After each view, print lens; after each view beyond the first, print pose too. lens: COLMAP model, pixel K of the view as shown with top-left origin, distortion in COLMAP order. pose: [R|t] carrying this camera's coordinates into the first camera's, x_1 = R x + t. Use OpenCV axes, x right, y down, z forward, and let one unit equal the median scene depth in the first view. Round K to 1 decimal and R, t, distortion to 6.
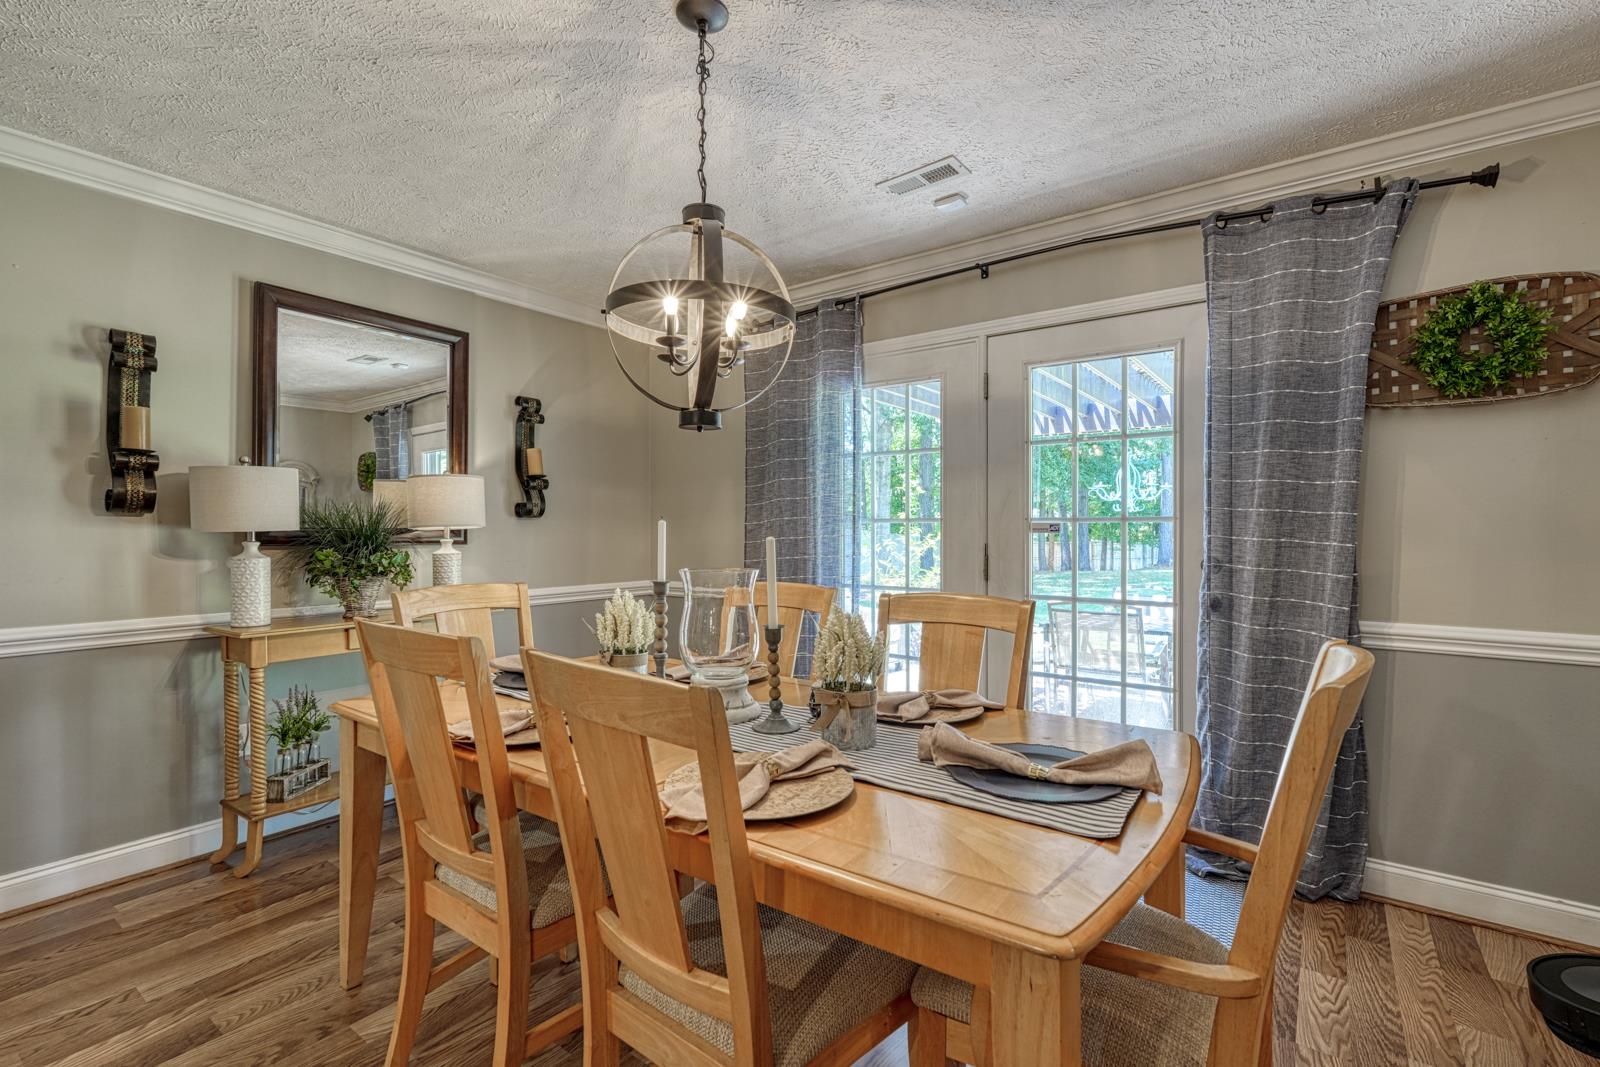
lens RADIAL K [[713.2, 0, 796.0], [0, 713.2, 534.5], [0, 0, 1]] dist [0.010246, -0.000087]
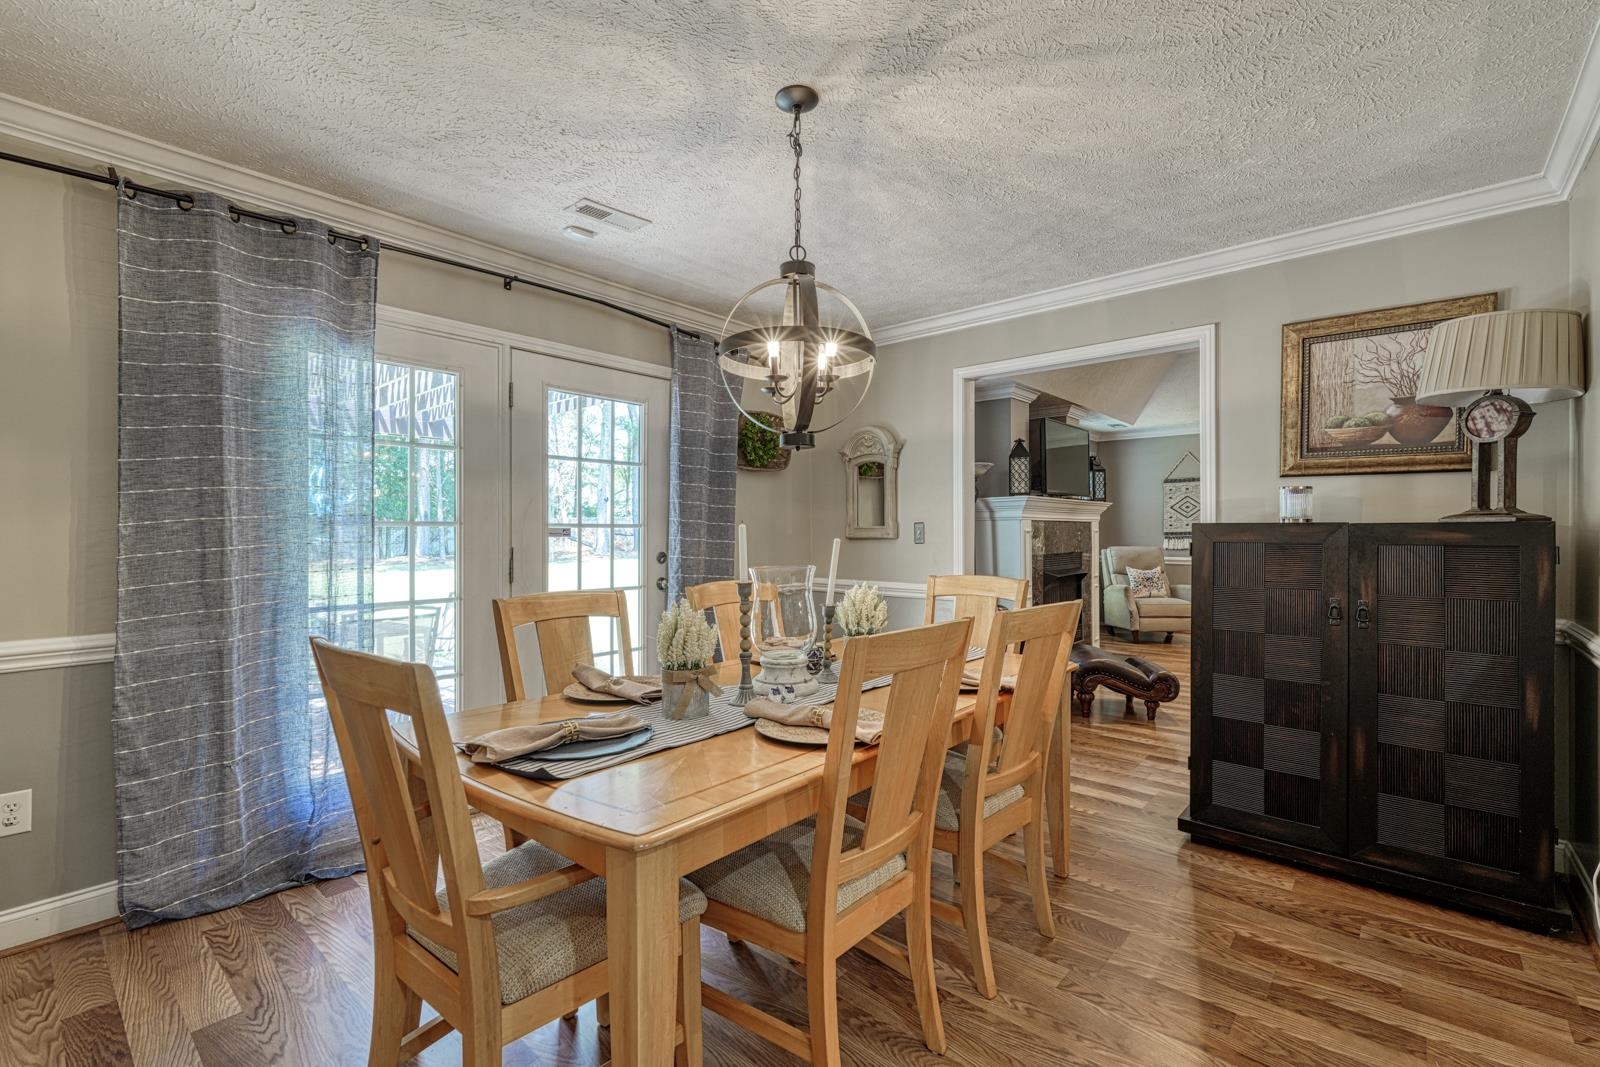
lens RADIAL K [[701.9, 0, 801.5], [0, 701.9, 529.5], [0, 0, 1]] dist [0.002971, 0.000253]
pose [[0.072435, 0.001070, 0.997373, -0.809743], [0.010520, 0.999943, -0.001837, -0.007383], [-0.997318, 0.010625, 0.072419, 0.574235]]
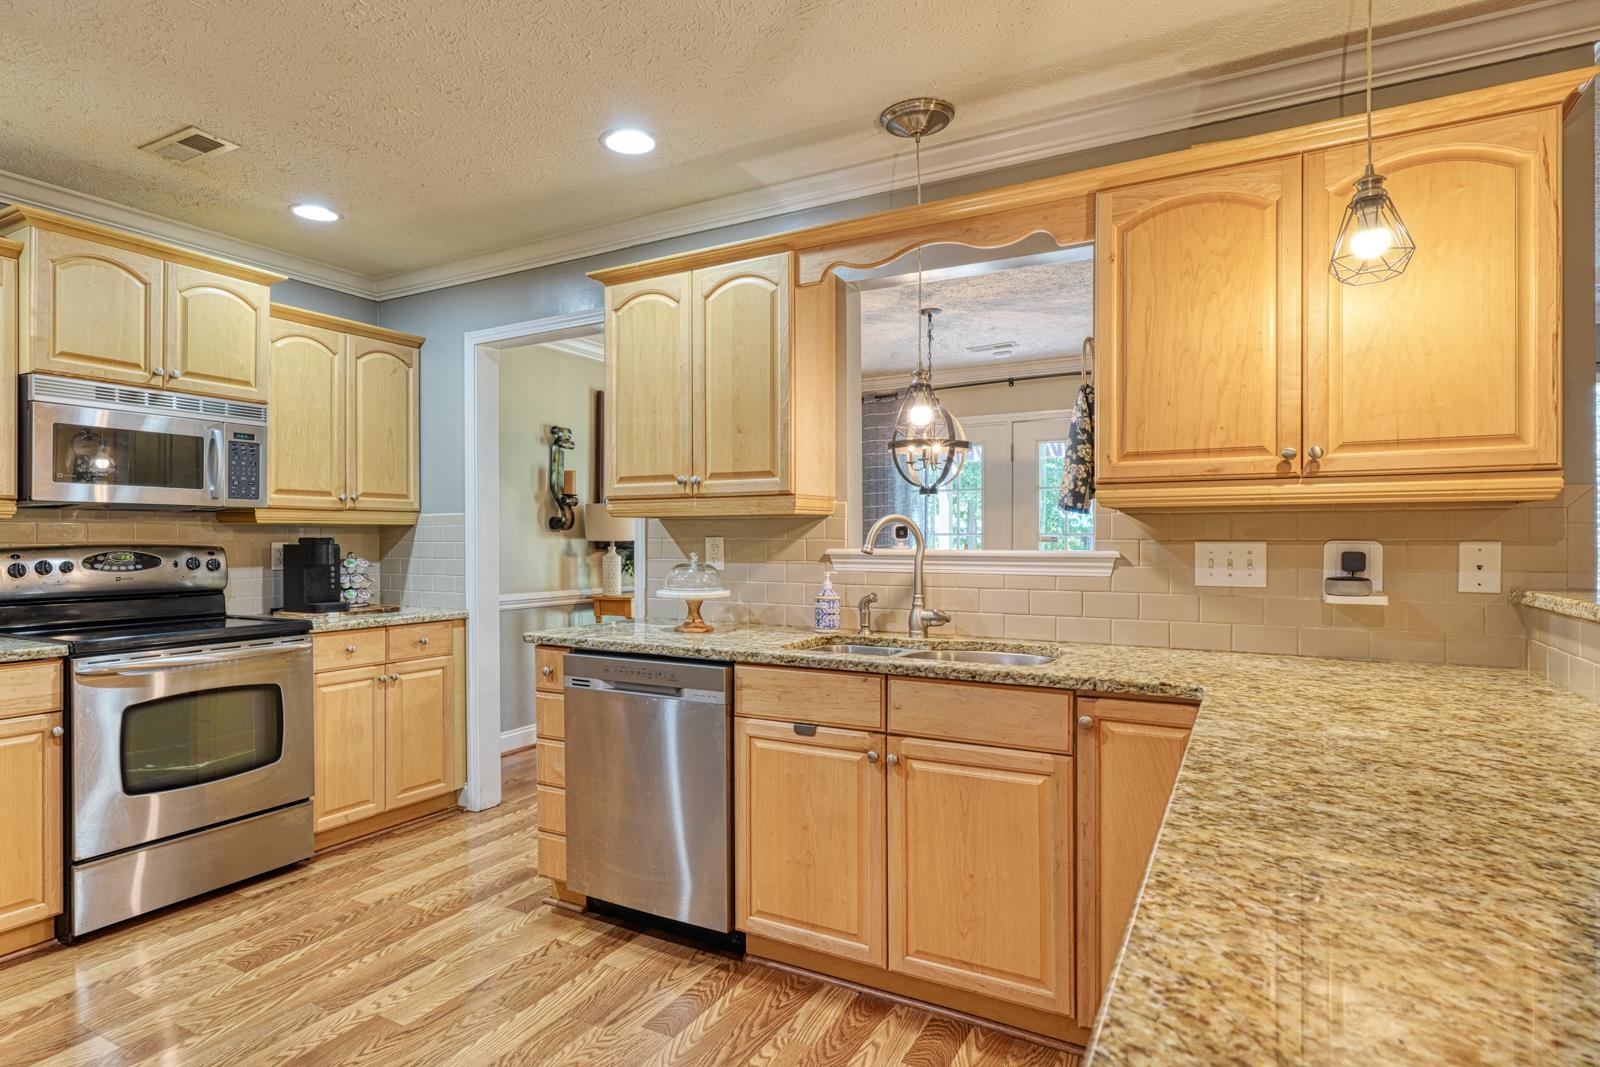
lens RADIAL K [[877.5, 0, 744.2], [0, 877.5, 538.2], [0, 0, 1]] dist [0.003323, -0.000862]
pose [[0.994102, 0.000089, 0.108445, -0.635519], [0.000987, 0.999951, -0.009872, 0.009428], [-0.108441, 0.009921, 0.994053, -1.051126]]
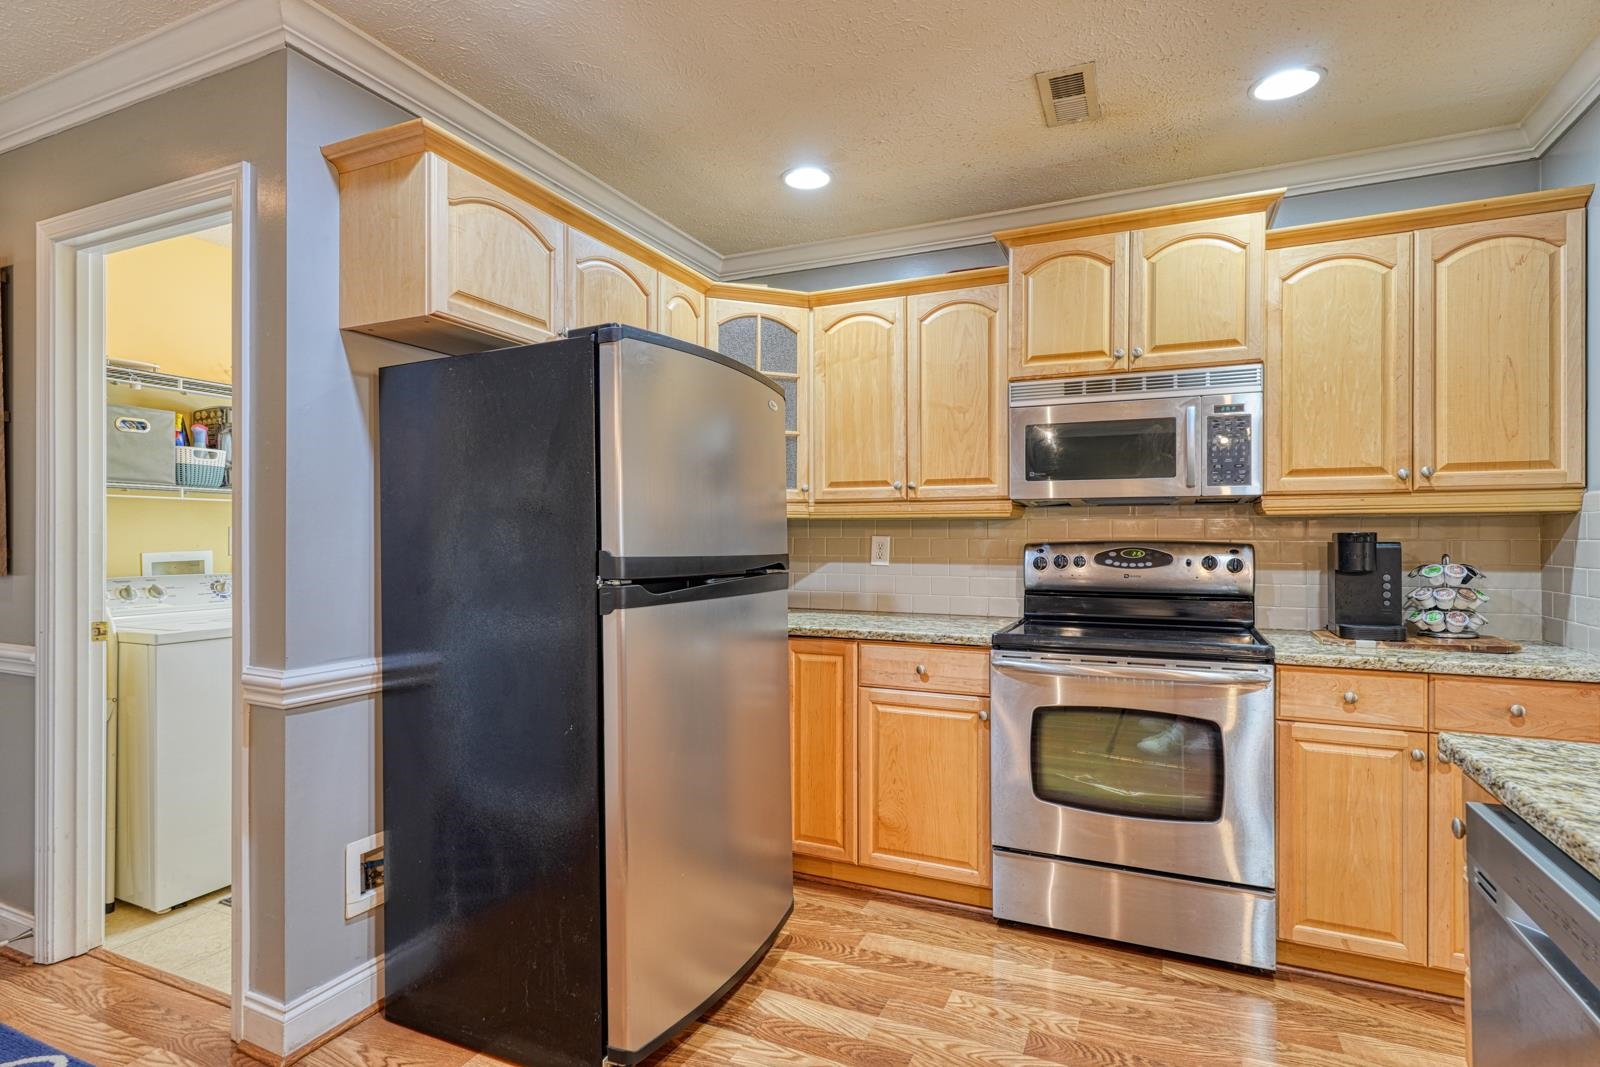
lens RADIAL K [[796.3, 0, 804.1], [0, 796.3, 536.3], [0, 0, 1]] dist [0.000780, -0.000055]
pose [[0.217683, 0.002472, -0.976016, -0.423095], [-0.008825, 0.999961, 0.000565, 0.003194], [0.975980, 0.008490, 0.217696, -0.431377]]
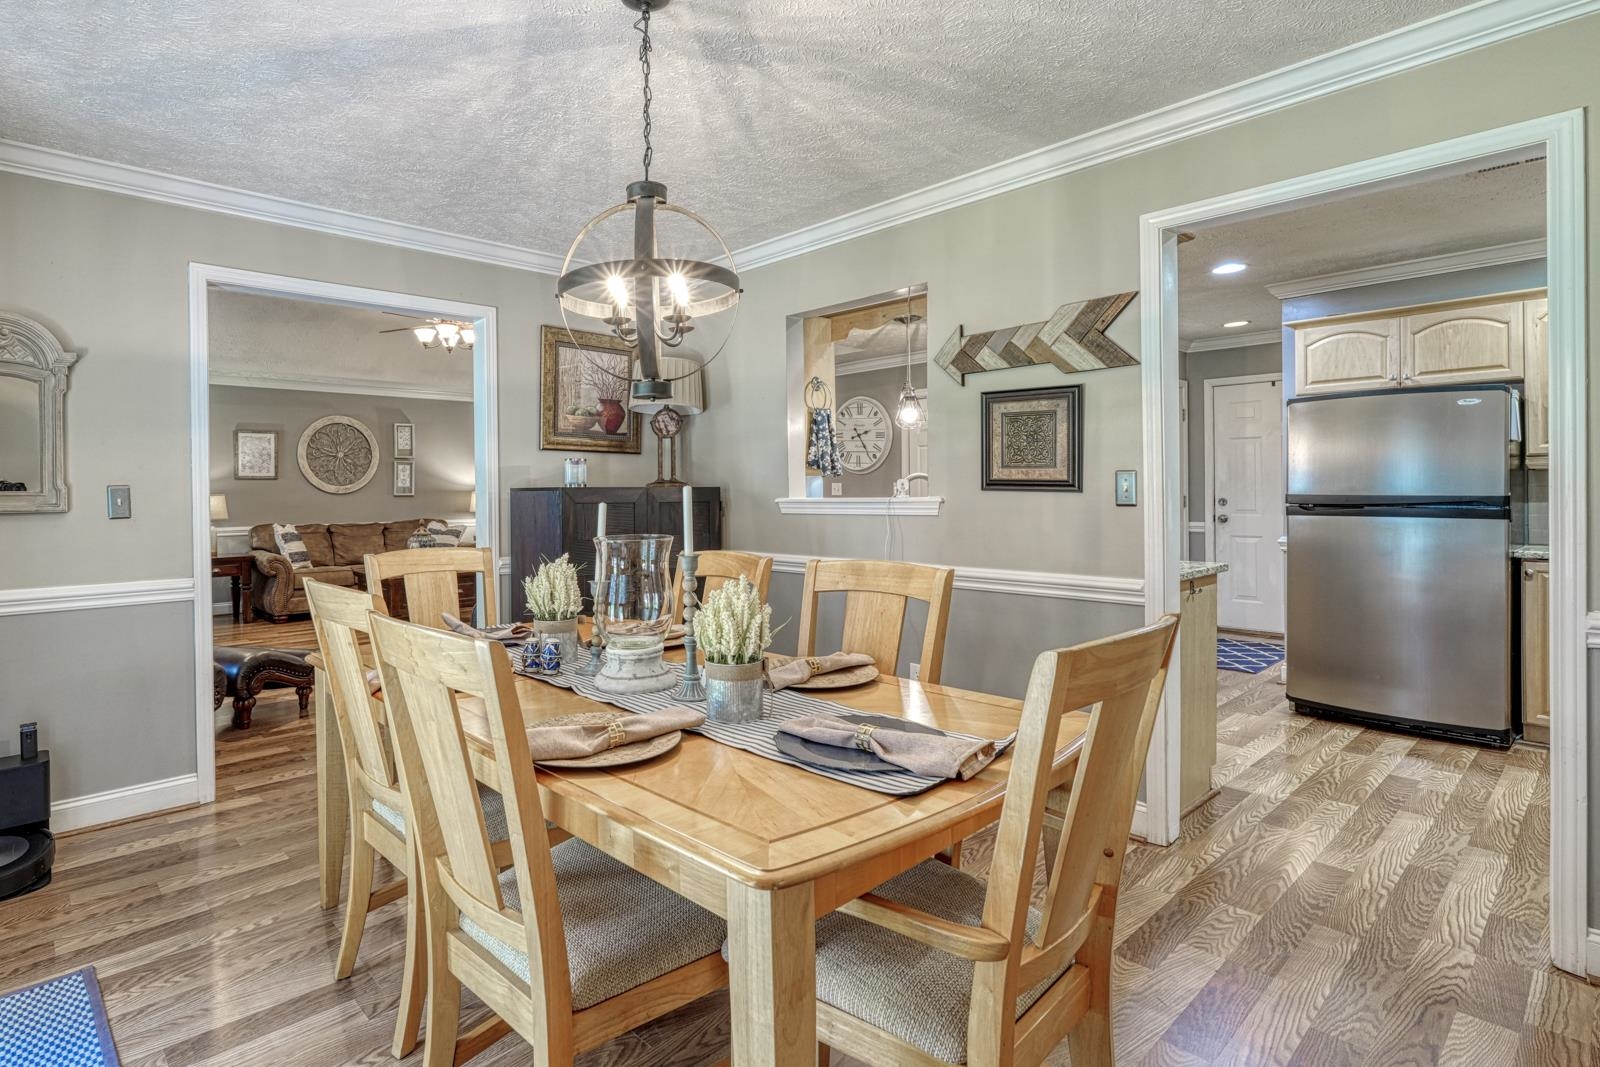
lens RADIAL K [[803.4, 0, 689.6], [0, 803.4, 489.0], [0, 0, 1]] dist [-0.000904, 0.000973]
pose [[-0.975837, 0.011587, 0.218190, -0.274950], [0.013500, 0.999882, 0.007279, -0.015526], [-0.218080, 0.010049, -0.975879, 1.328361]]
